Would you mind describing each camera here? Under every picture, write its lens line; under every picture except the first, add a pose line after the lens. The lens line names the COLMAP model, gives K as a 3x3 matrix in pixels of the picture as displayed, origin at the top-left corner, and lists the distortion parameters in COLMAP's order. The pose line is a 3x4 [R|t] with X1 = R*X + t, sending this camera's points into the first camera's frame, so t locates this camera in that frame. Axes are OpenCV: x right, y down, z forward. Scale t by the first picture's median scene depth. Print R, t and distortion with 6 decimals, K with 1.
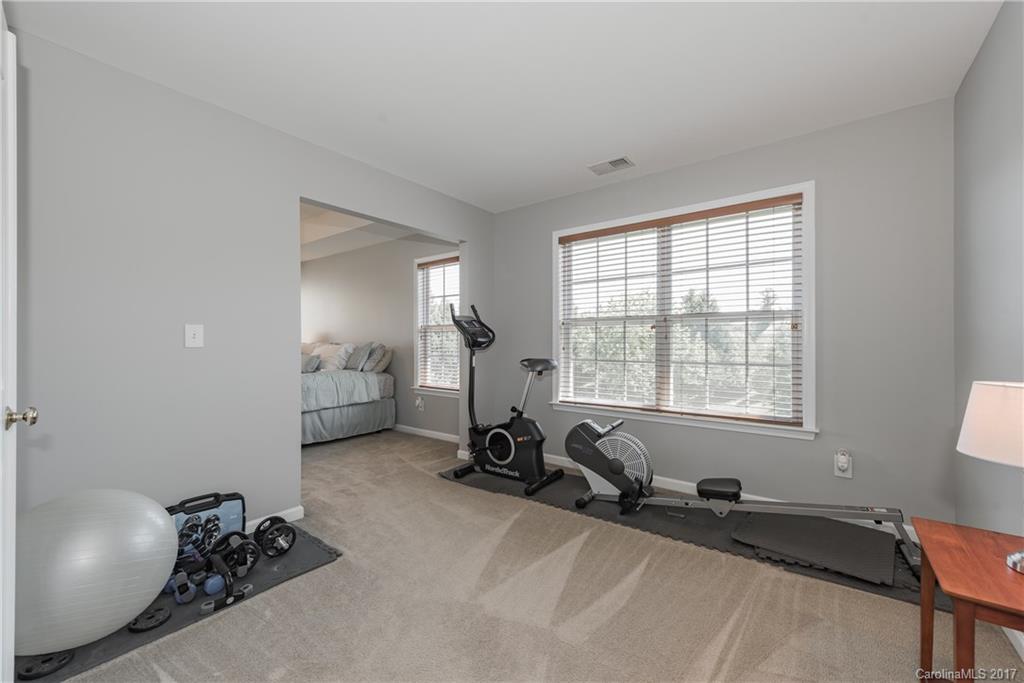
lens RADIAL K [[408.0, 0, 511.5], [0, 408.0, 344.2], [0, 0, 1]] dist [-0.007562, -0.000716]
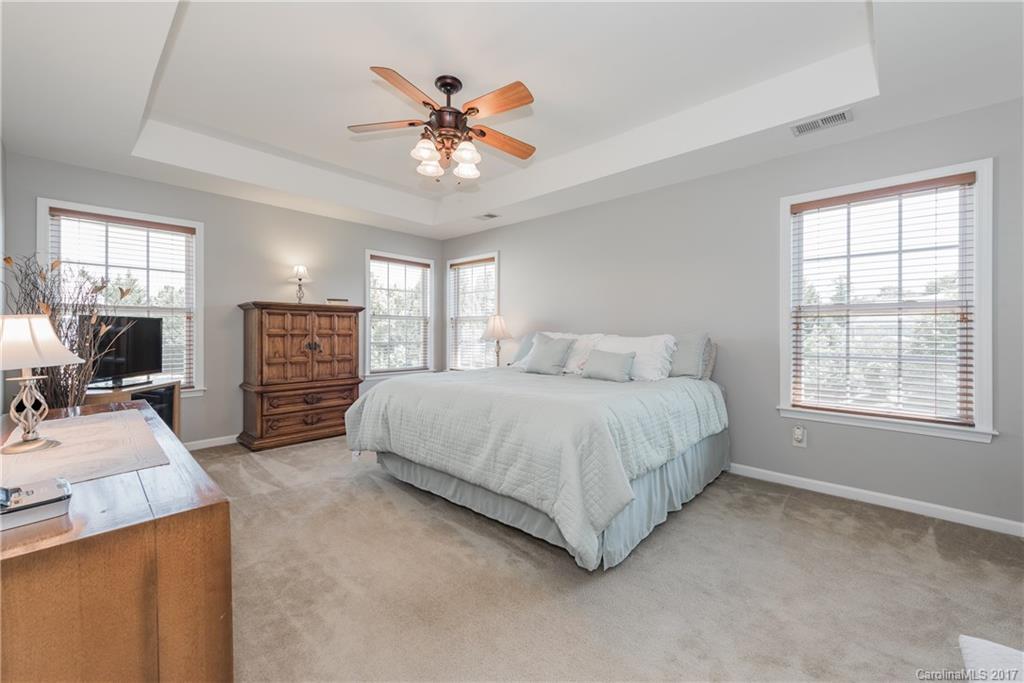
lens RADIAL K [[333.1, 0, 512.7], [0, 333.1, 333.4], [0, 0, 1]] dist [-0.000016, -0.000037]
pose [[0.999972, 0.007239, -0.001760, -0.322027], [-0.007237, 0.999973, 0.000853, -0.001280], [0.001766, -0.000840, 0.999998, 0.249120]]
